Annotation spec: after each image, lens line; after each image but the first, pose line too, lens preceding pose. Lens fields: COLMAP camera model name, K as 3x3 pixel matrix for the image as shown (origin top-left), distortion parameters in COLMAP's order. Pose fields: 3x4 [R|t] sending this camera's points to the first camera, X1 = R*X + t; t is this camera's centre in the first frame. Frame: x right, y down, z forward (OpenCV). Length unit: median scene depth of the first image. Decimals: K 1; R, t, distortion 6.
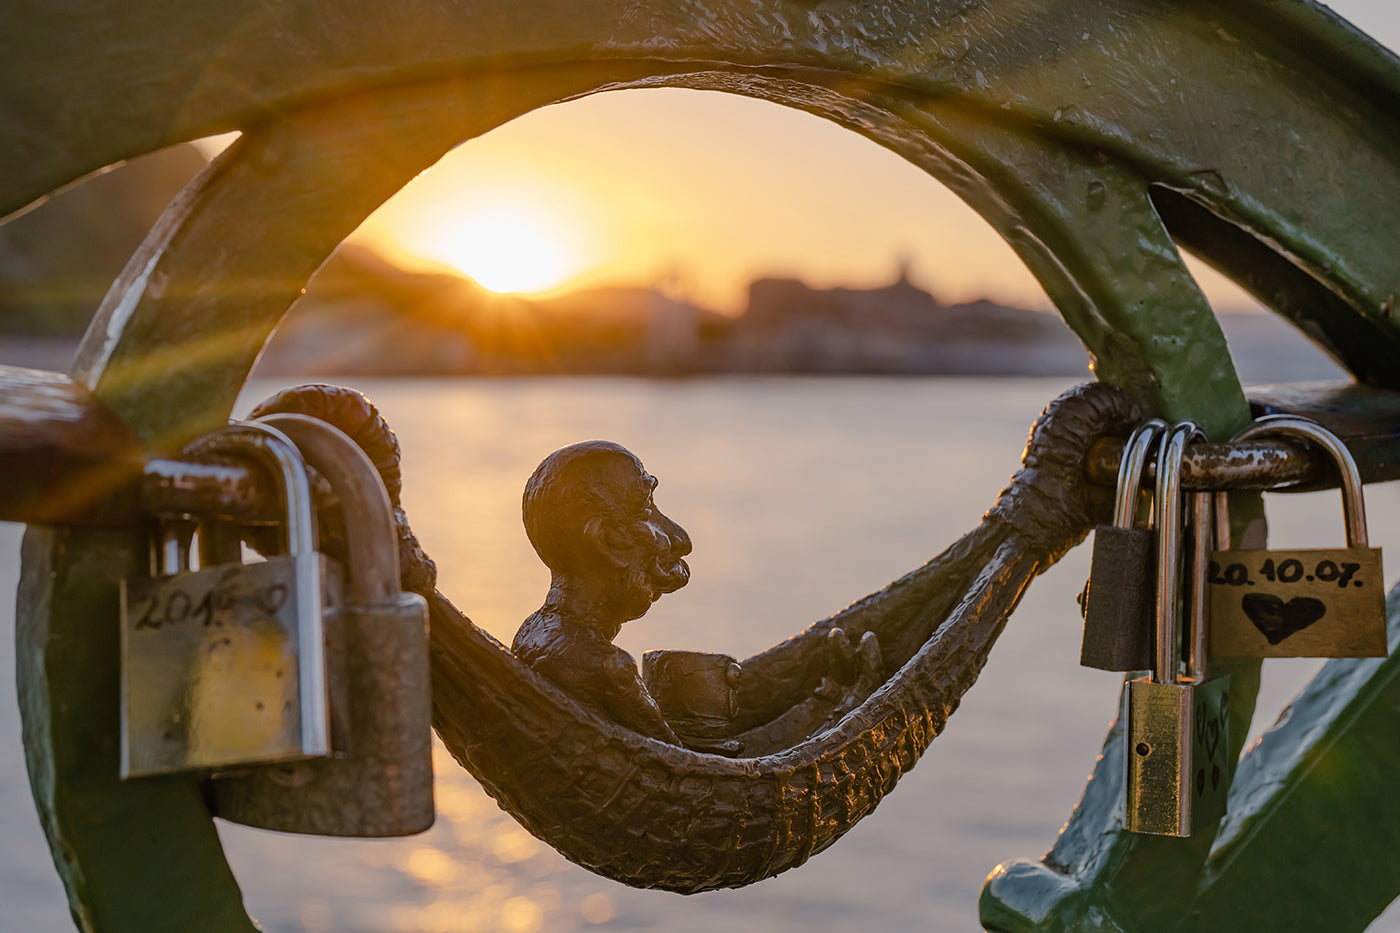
lens RADIAL K [[1039.5, 0, 700.6], [0, 1039.5, 513.2], [0, 0, 1]] dist [-0.029390, 0.002854]
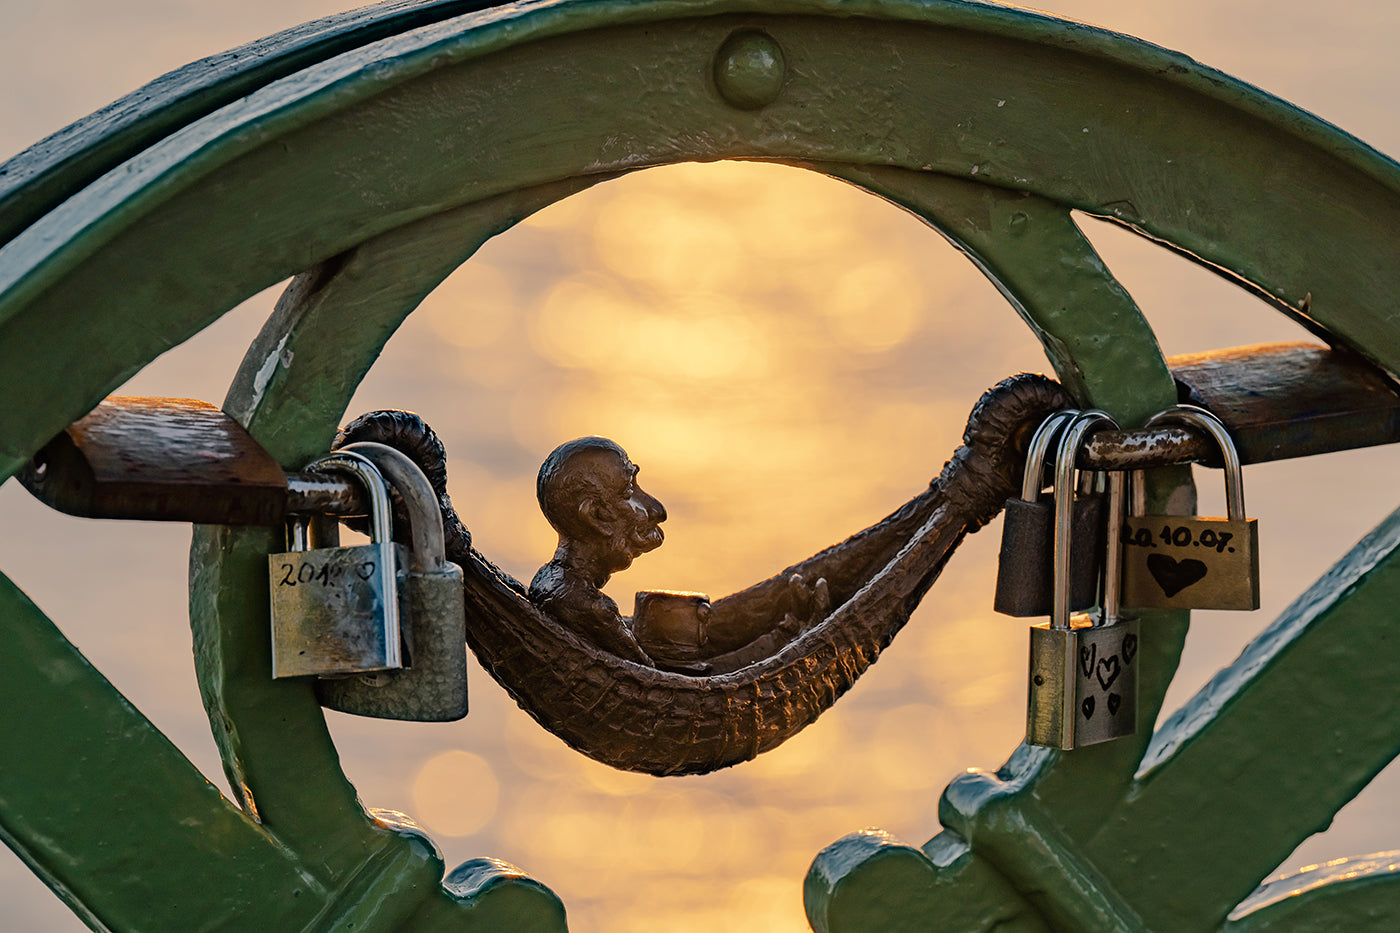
lens RADIAL K [[1039.5, 0, 700.6], [0, 1039.5, 513.2], [0, 0, 1]] dist [-0.029390, 0.002854]
pose [[0.998803, 0.023924, -0.042676, 0.093636], [-0.020466, 0.996610, 0.079690, -0.079639], [0.044437, -0.078721, 0.995906, -0.313363]]
